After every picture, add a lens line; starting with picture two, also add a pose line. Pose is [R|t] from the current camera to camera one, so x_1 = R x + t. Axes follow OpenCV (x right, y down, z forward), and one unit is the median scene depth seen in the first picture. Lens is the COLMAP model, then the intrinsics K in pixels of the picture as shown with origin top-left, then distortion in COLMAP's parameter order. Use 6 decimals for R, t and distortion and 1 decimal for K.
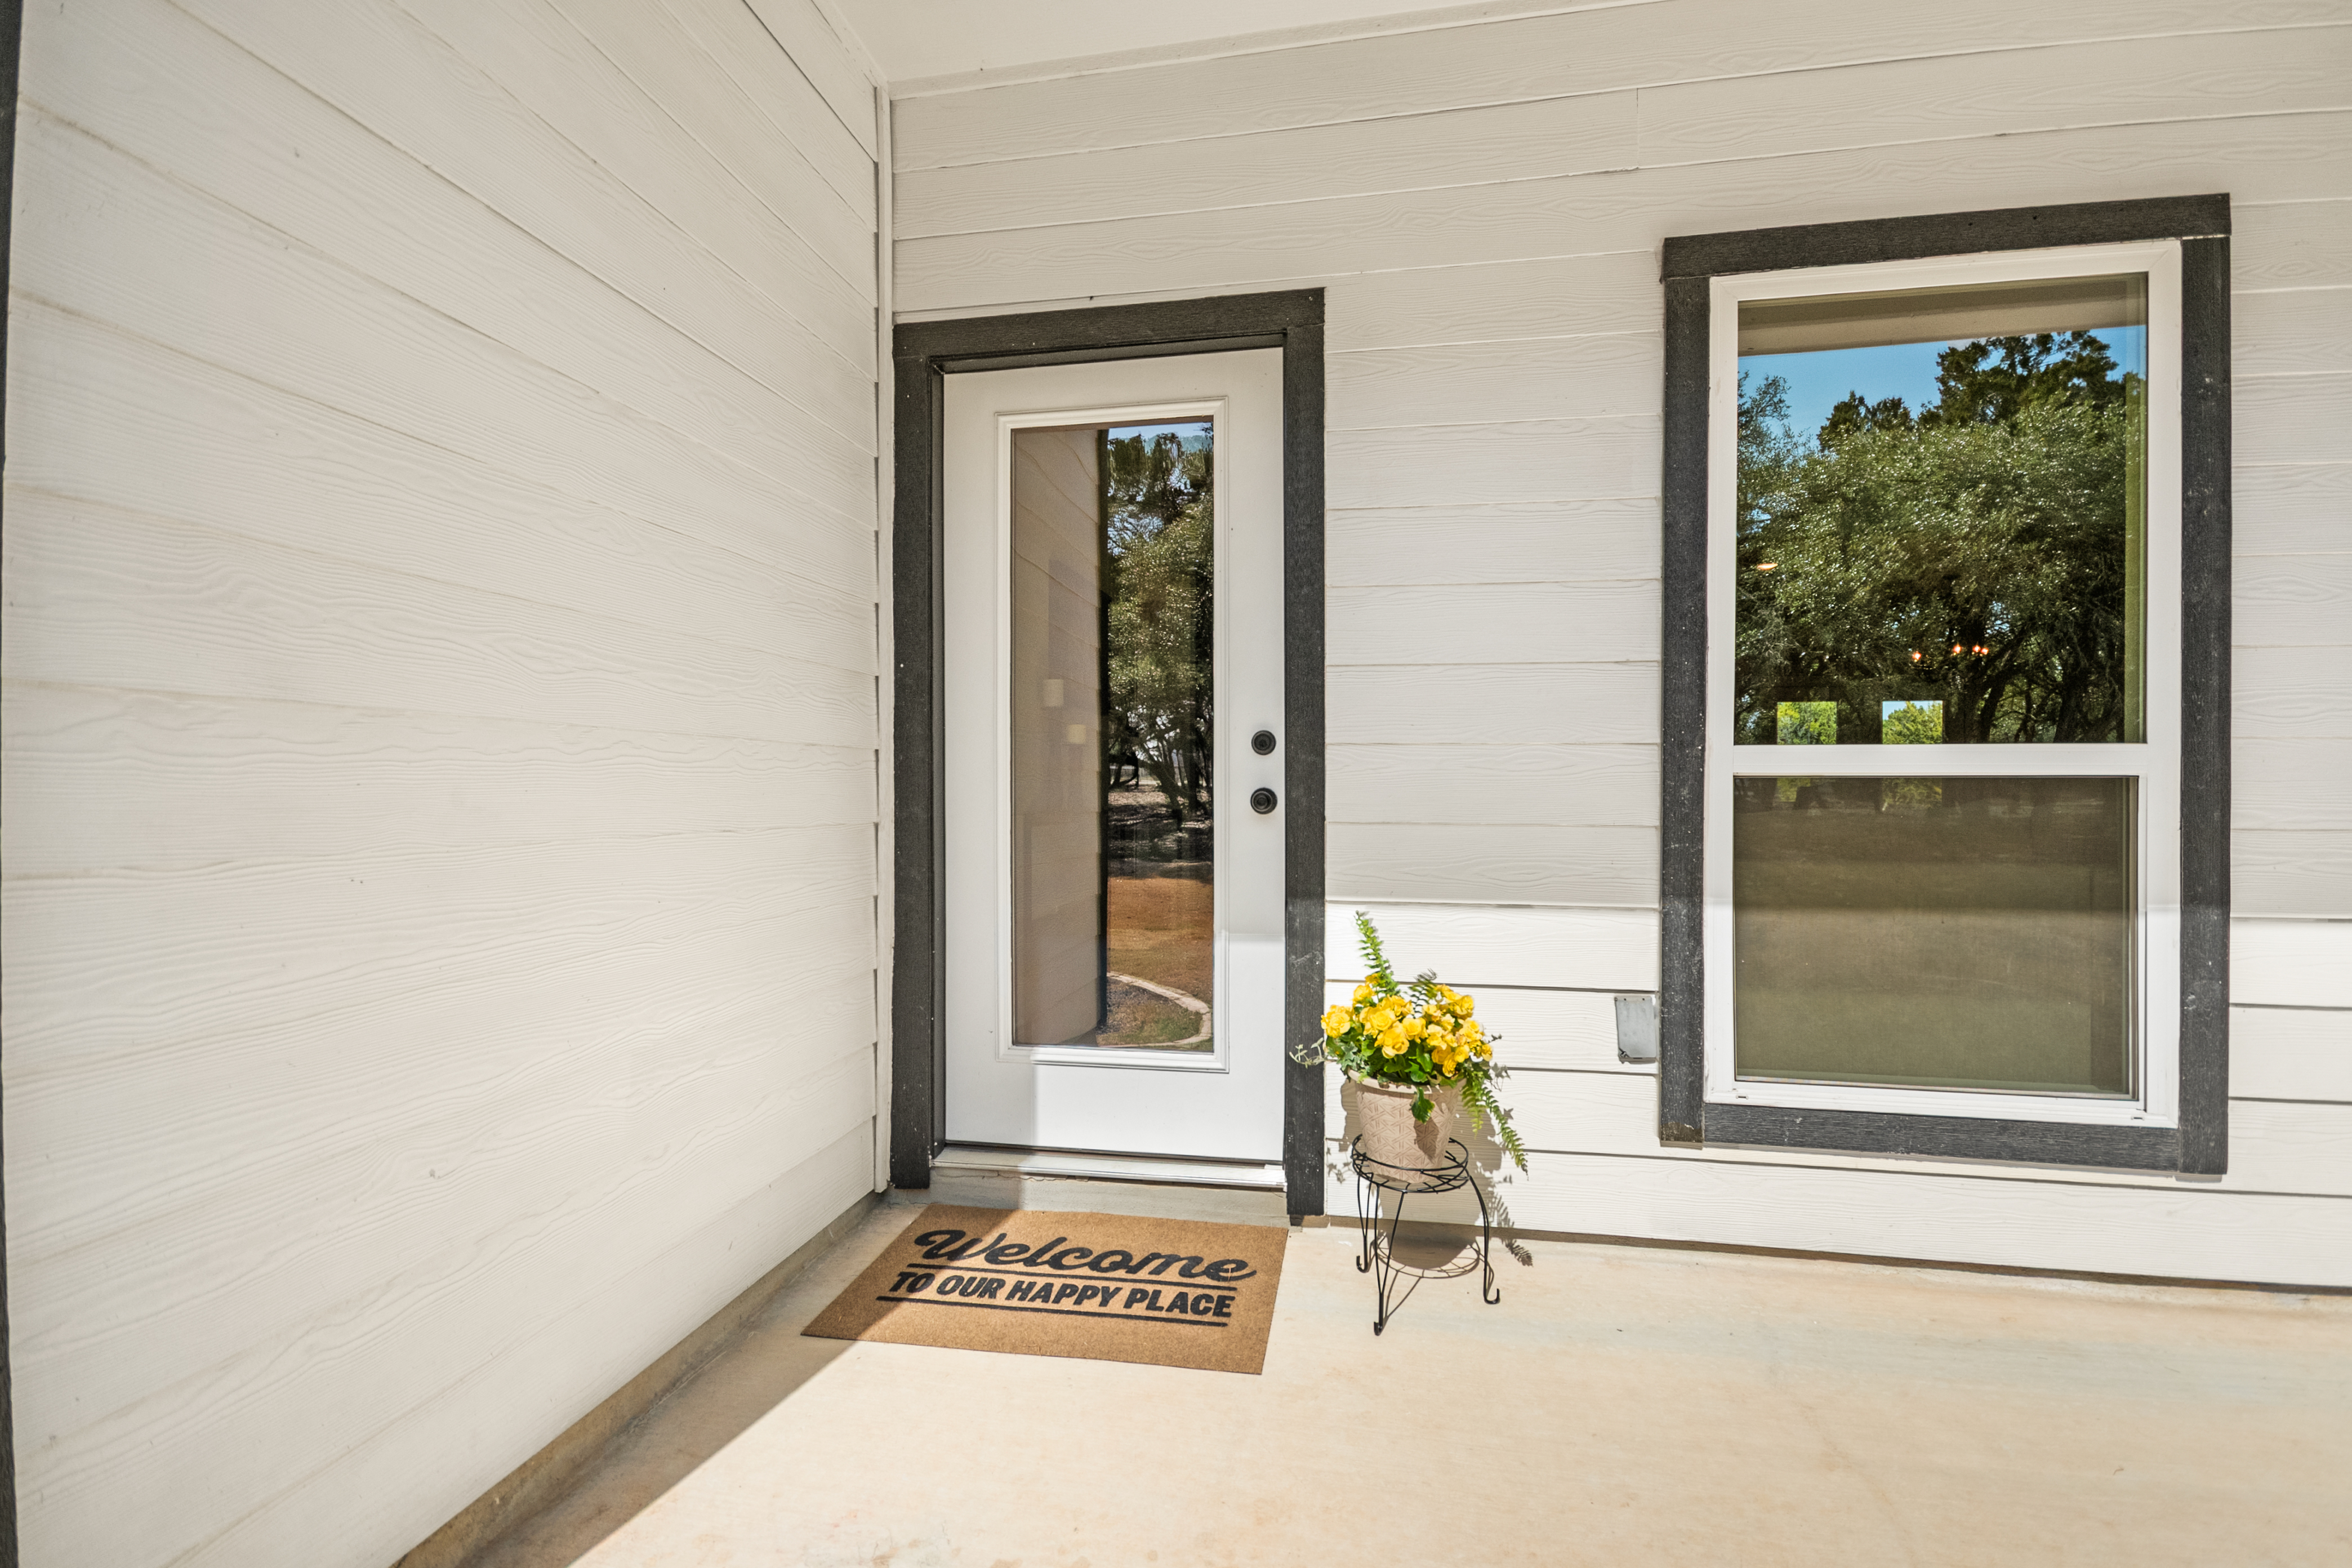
lens RADIAL K [[1043.8, 0, 1193.5], [0, 1043.8, 805.0], [0, 0, 1]] dist [0.007557, -0.000211]
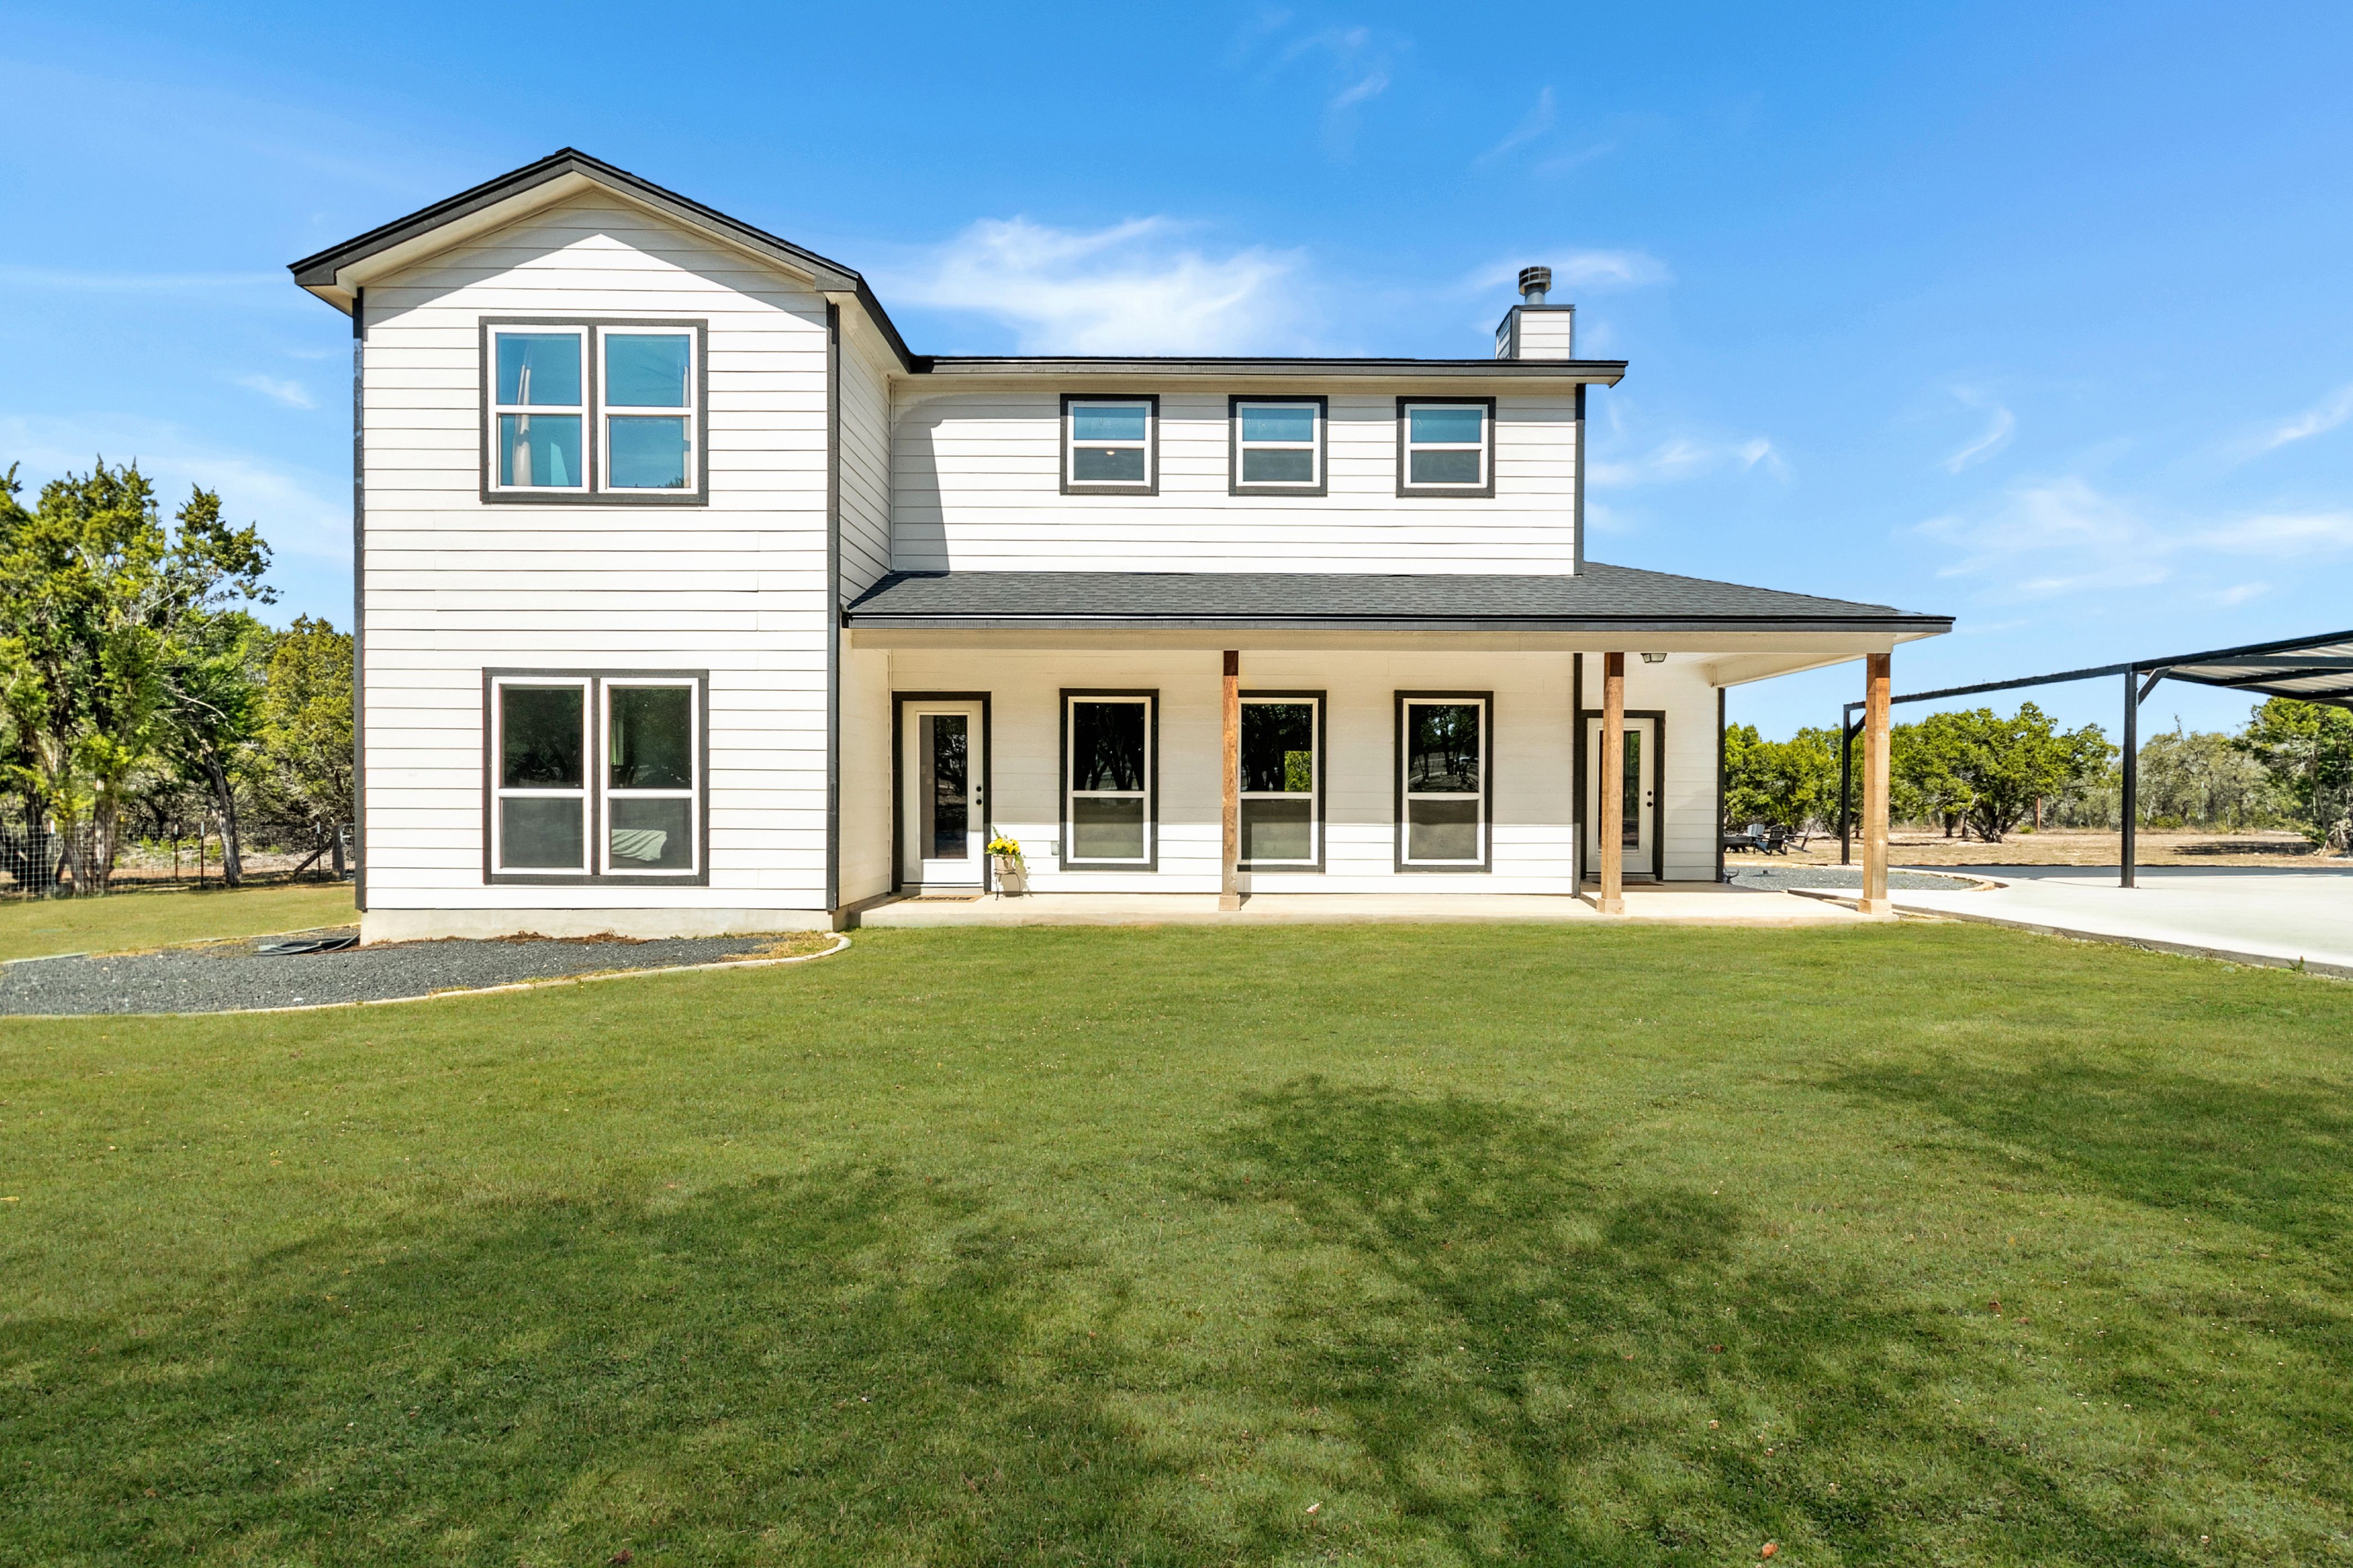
lens RADIAL K [[1044.1, 0, 1175.5], [0, 1044.1, 797.2], [0, 0, 1]] dist [0.007557, -0.000211]
pose [[0.983240, 0.000098, 0.182315, 0.088691], [-0.001562, 0.999968, 0.007887, -0.065306], [-0.182309, -0.008040, 0.983208, -3.907253]]
